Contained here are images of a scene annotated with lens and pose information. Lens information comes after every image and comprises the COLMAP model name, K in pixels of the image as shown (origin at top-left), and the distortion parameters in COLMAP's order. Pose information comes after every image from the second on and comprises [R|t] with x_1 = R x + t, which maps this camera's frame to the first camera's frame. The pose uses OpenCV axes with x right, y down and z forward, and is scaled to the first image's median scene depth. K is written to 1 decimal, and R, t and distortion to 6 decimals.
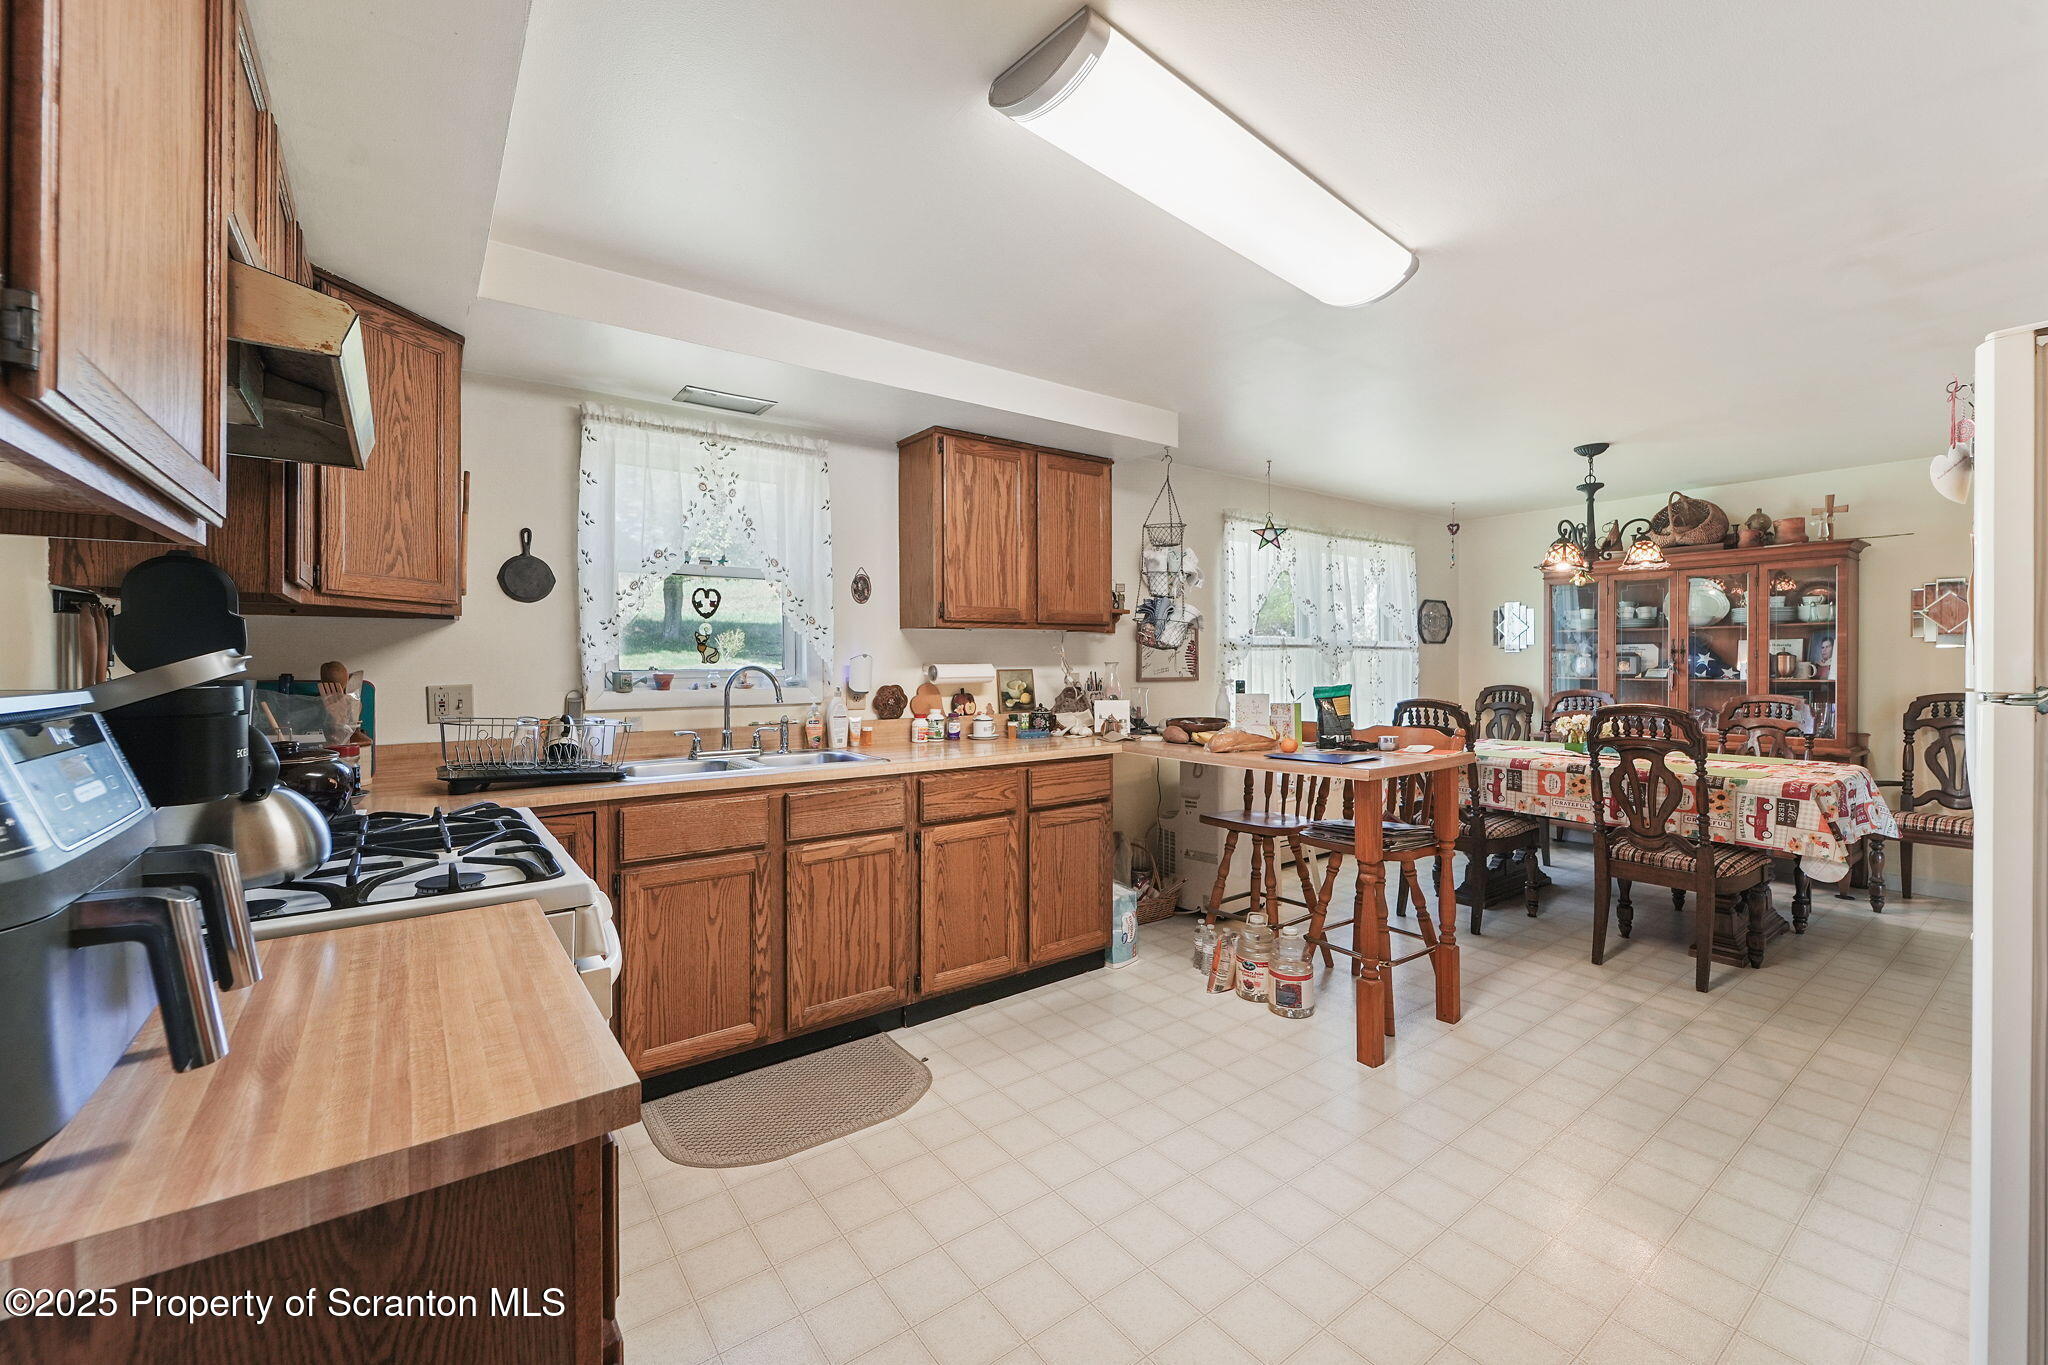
lens RADIAL K [[824.6, 0, 1021.9], [0, 824.6, 668.2], [0, 0, 1]] dist [0.003284, -0.000761]
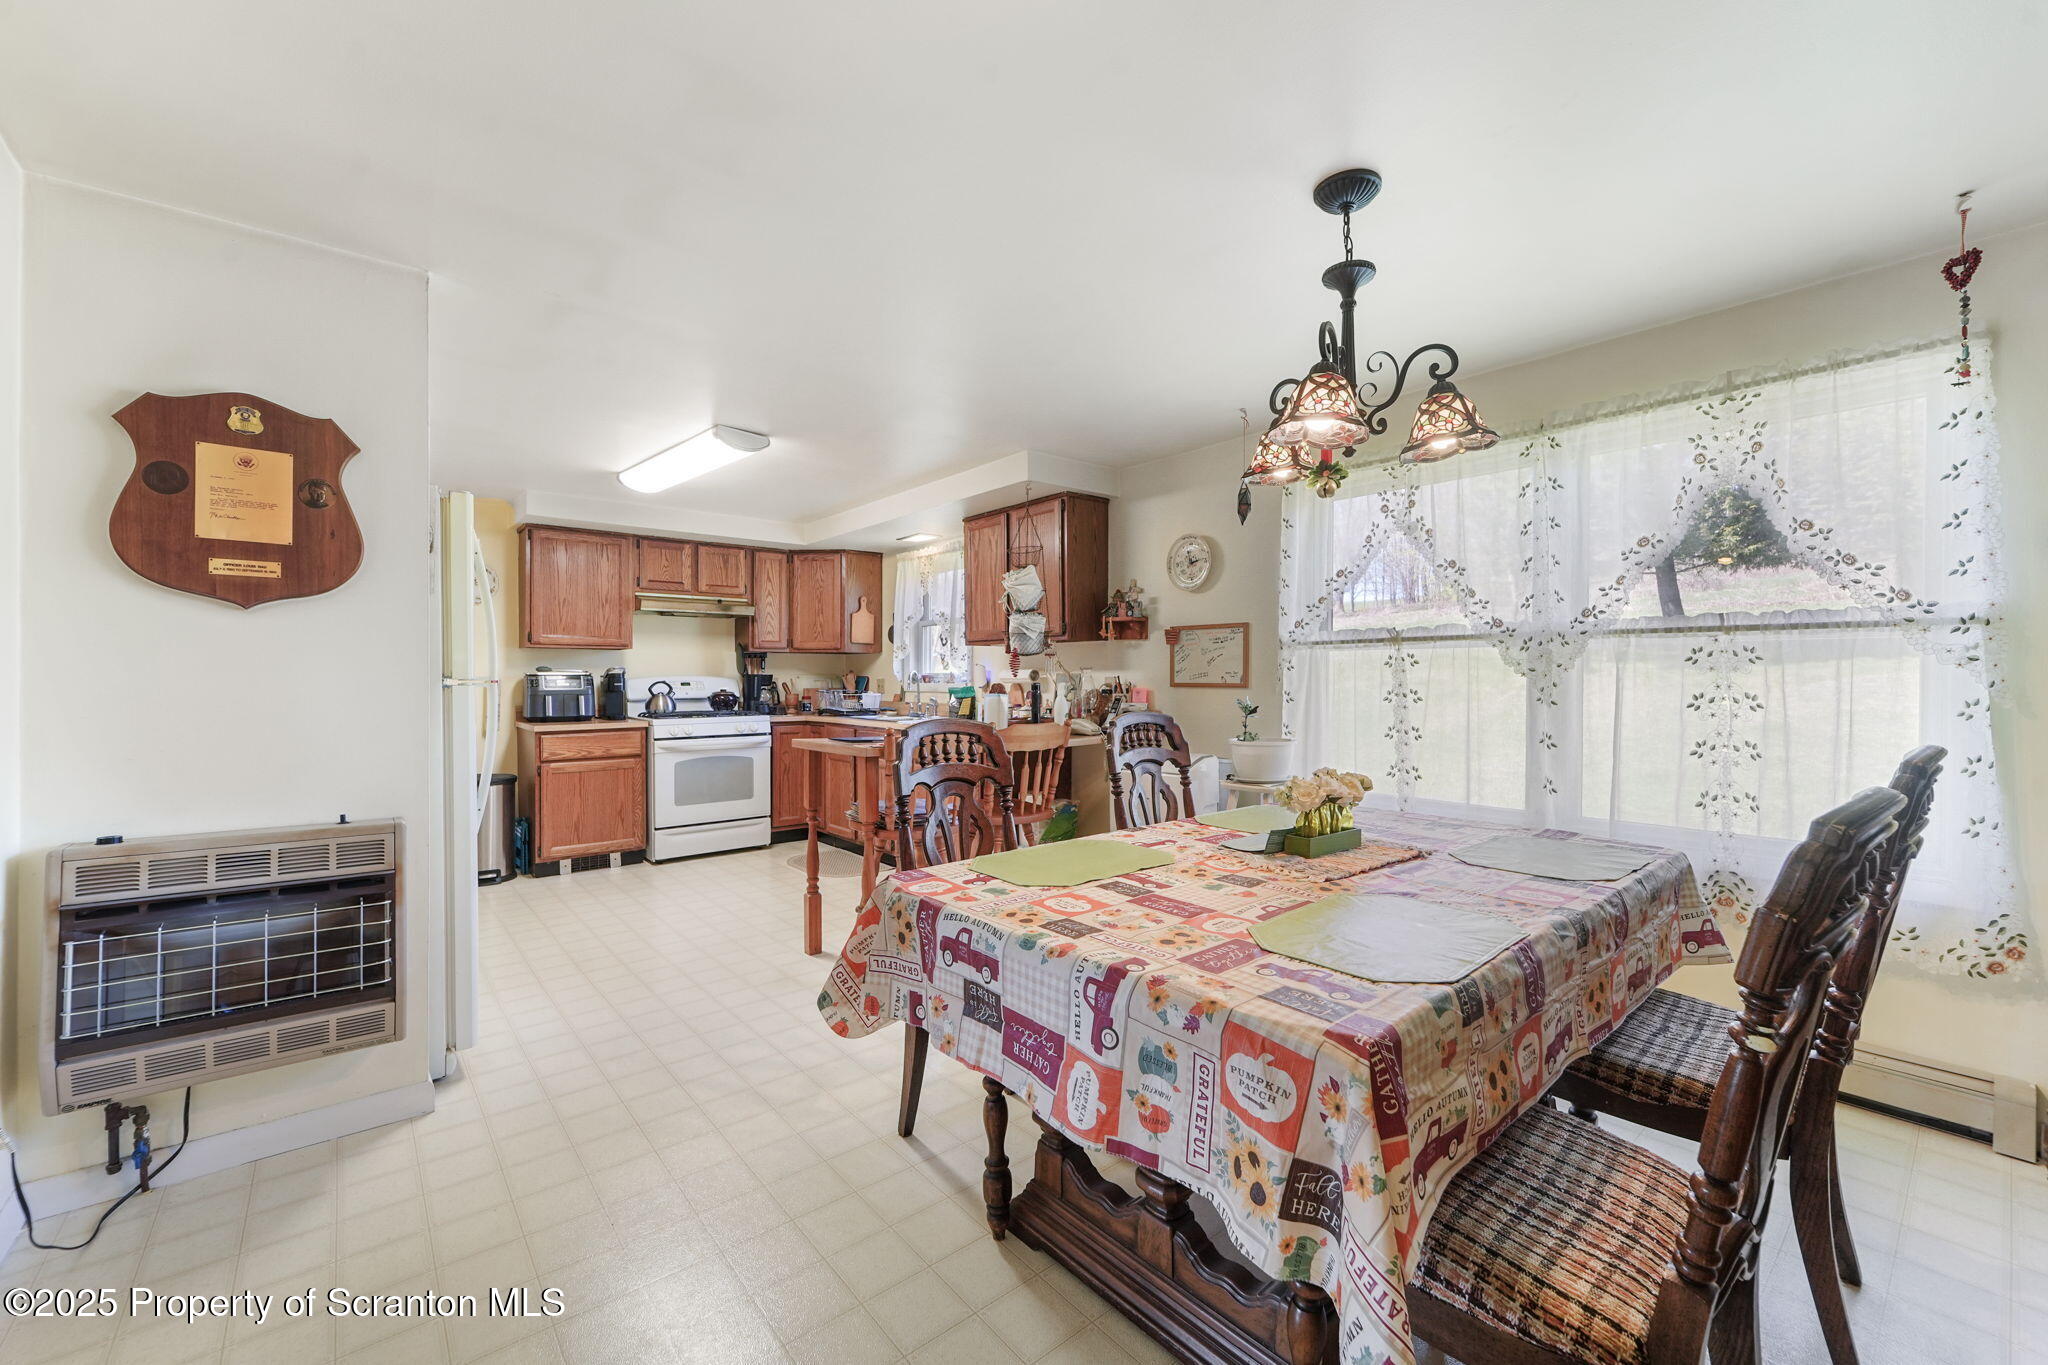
lens RADIAL K [[824.6, 0, 1026.3], [0, 824.6, 682.4], [0, 0, 1]] dist [0.003284, -0.000761]
pose [[0.054977, 0.008366, -0.998453, 1.095242], [-0.007882, 0.999937, 0.007944, 0.004636], [0.998456, 0.007433, 0.055040, 0.765454]]
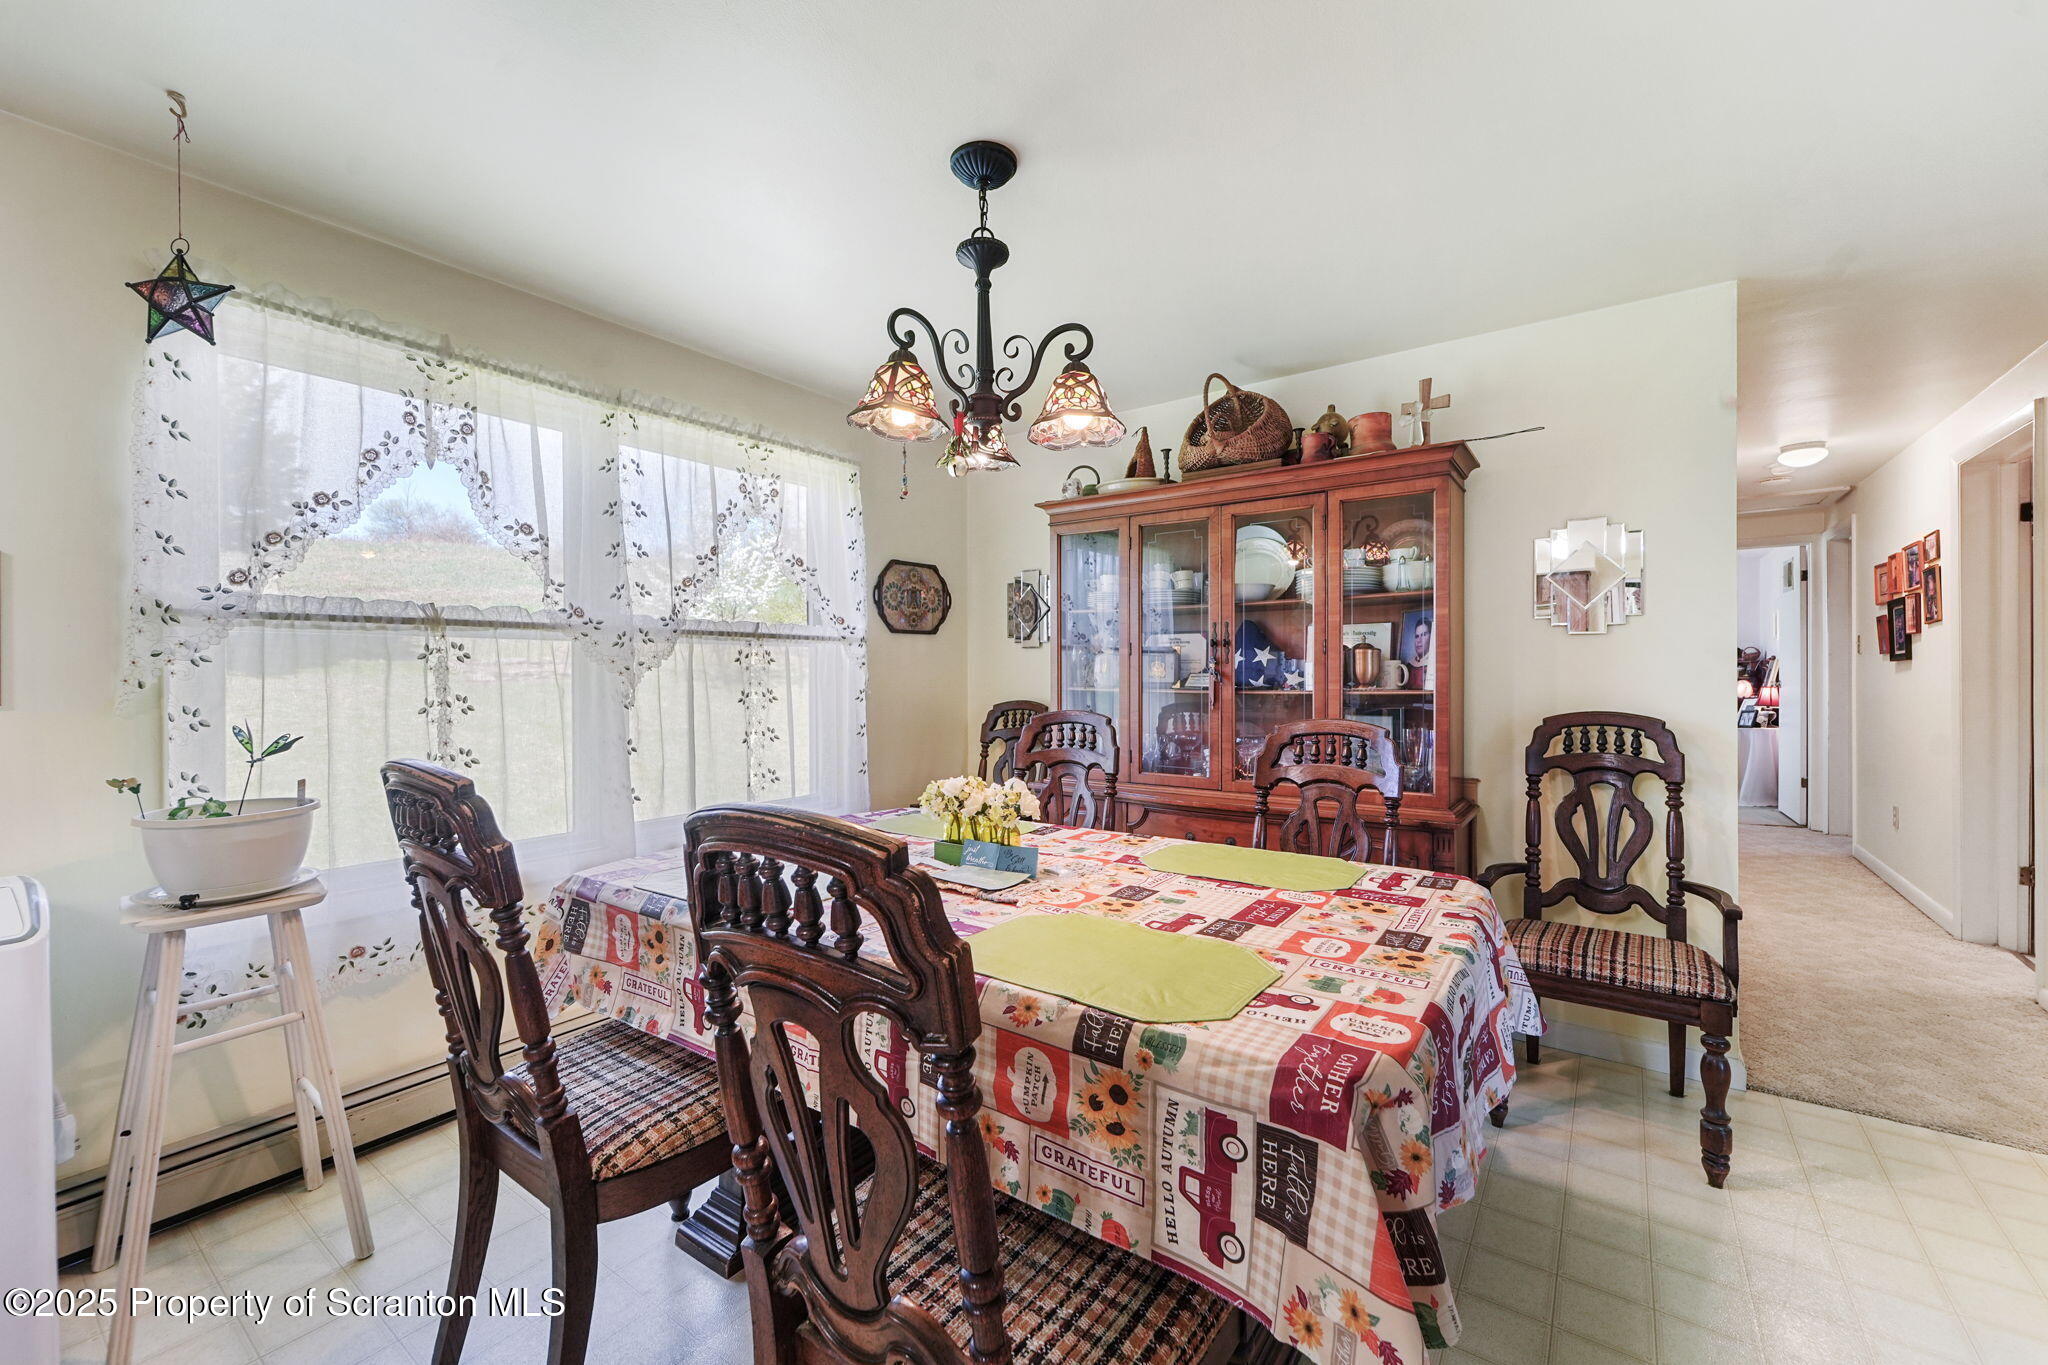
lens RADIAL K [[824.6, 0, 1026.5], [0, 824.6, 679.7], [0, 0, 1]] dist [0.003284, -0.000761]
pose [[0.951153, -0.003552, 0.308700, 0.550379], [0.003769, 0.999993, -0.000108, 0.005823], [-0.308698, 0.001267, 0.951159, 0.553964]]
